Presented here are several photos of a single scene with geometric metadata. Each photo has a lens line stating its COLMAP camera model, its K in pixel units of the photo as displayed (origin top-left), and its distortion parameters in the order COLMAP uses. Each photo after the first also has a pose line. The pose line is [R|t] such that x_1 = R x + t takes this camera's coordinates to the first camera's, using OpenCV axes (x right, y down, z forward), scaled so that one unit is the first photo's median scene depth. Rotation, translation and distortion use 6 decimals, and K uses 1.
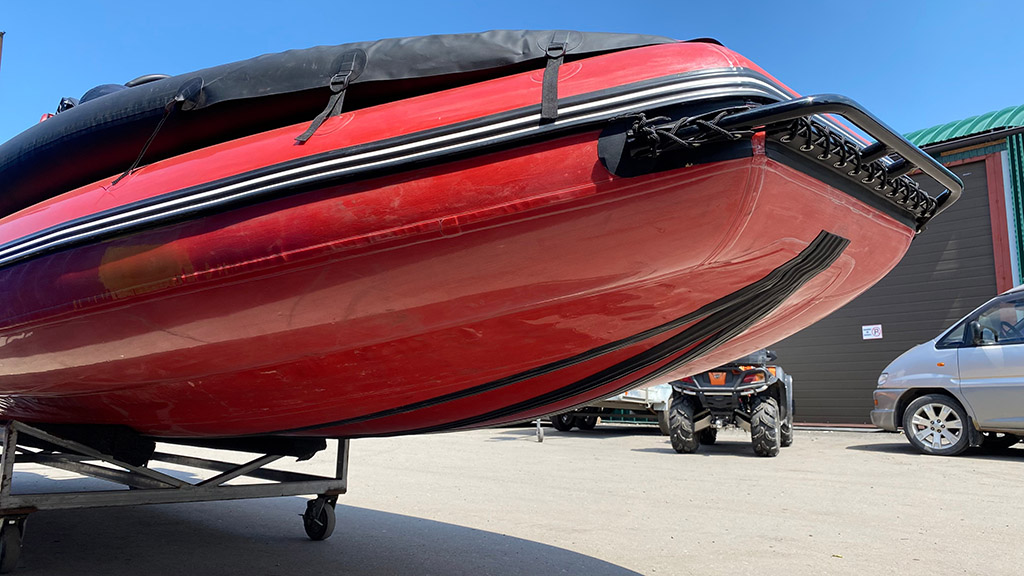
lens RADIAL K [[783.0, 0, 512.0], [0, 783.0, 288.0], [0, 0, 1]] dist [0.020865, -0.003959]
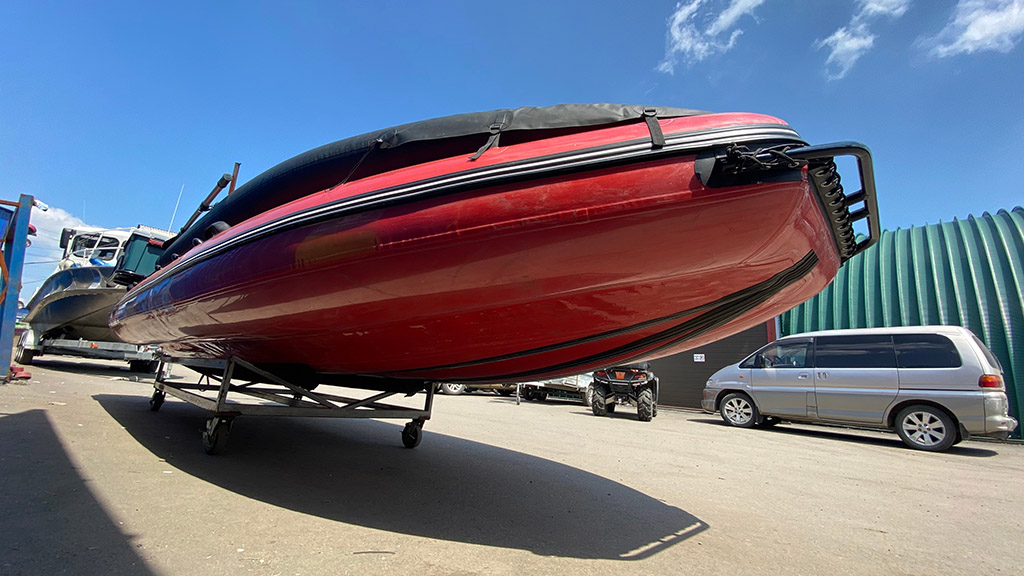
lens RADIAL K [[414.8, 0, 512.0], [0, 414.8, 288.0], [0, 0, 1]] dist [0.023969, -0.000063]
pose [[0.996561, 0.078158, 0.027531, -0.092771], [-0.075521, 0.993391, -0.086438, 0.054282], [-0.034105, 0.084062, 0.995877, 0.112777]]
